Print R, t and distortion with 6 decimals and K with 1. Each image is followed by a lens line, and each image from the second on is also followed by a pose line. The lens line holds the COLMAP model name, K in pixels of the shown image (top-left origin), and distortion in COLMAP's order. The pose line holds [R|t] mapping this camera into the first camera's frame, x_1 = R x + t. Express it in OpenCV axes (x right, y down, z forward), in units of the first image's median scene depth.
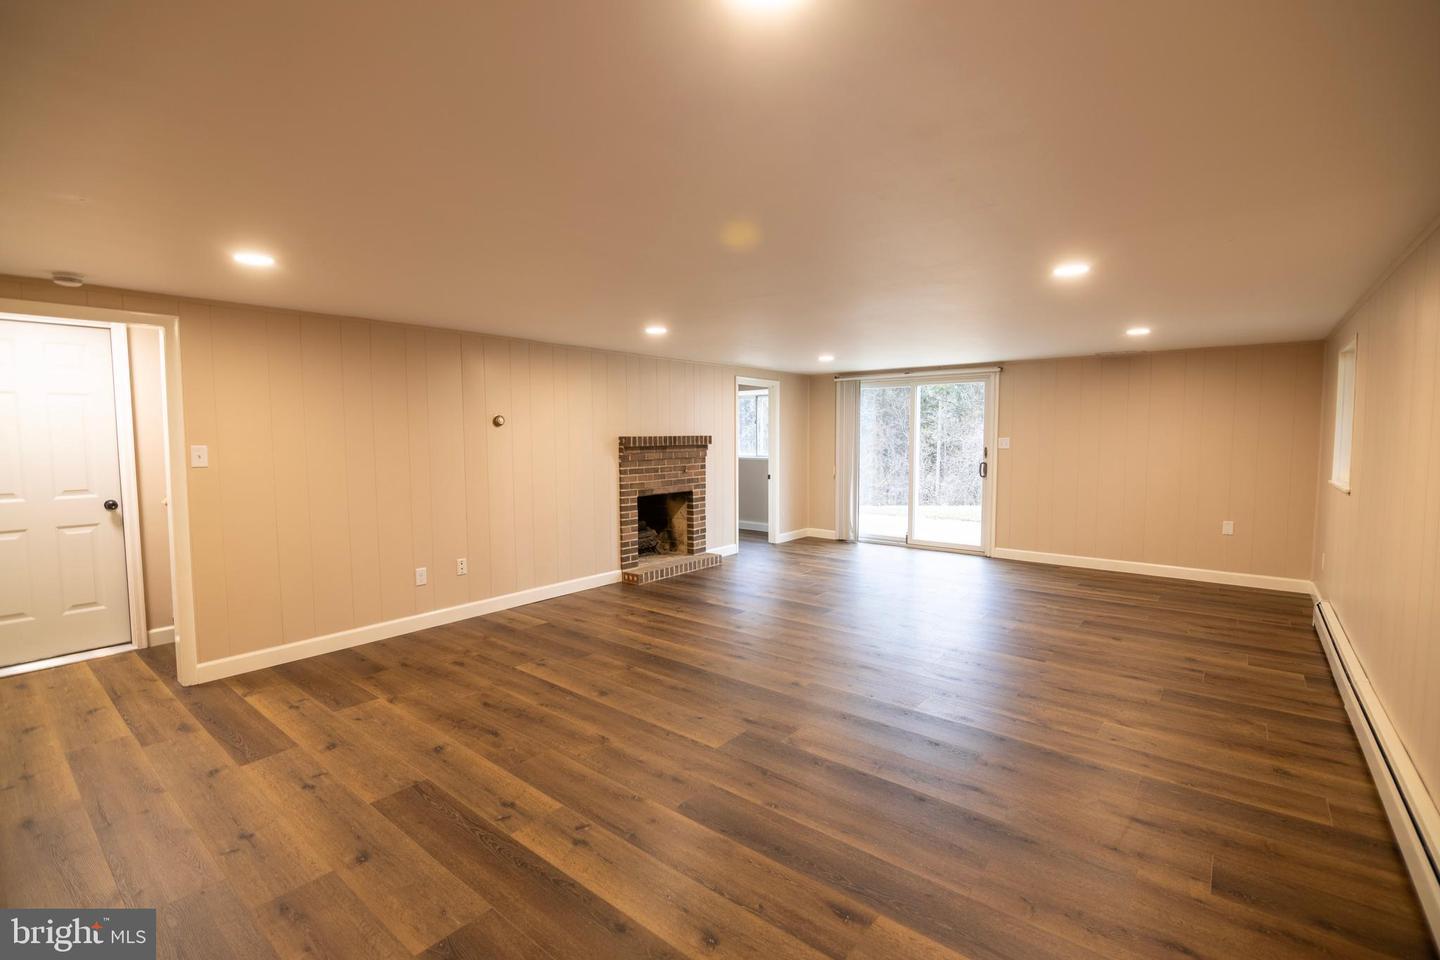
lens RADIAL K [[652.9, 0, 691.0], [0, 652.9, 480.8], [0, 0, 1]] dist [-0.007716, -0.002375]
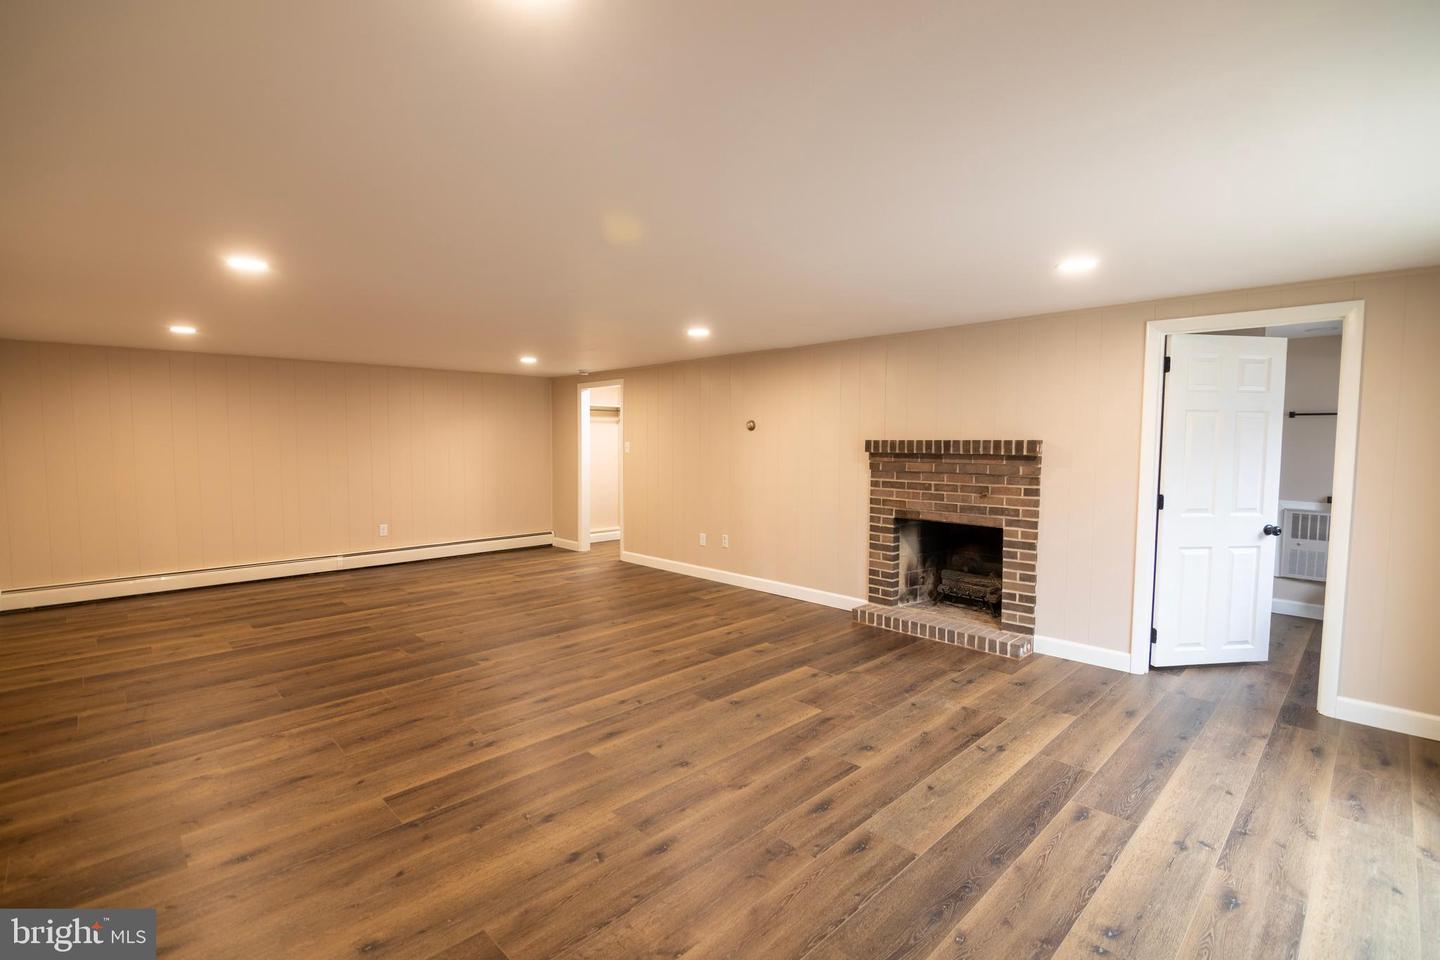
lens RADIAL K [[652.9, 0, 717.8], [0, 652.9, 479.6], [0, 0, 1]] dist [-0.007716, -0.002375]
pose [[-0.091172, 0.068443, -0.993480, 0.709258], [-0.070283, 0.994705, 0.074977, -0.064530], [0.993352, 0.076661, -0.085879, 0.856571]]
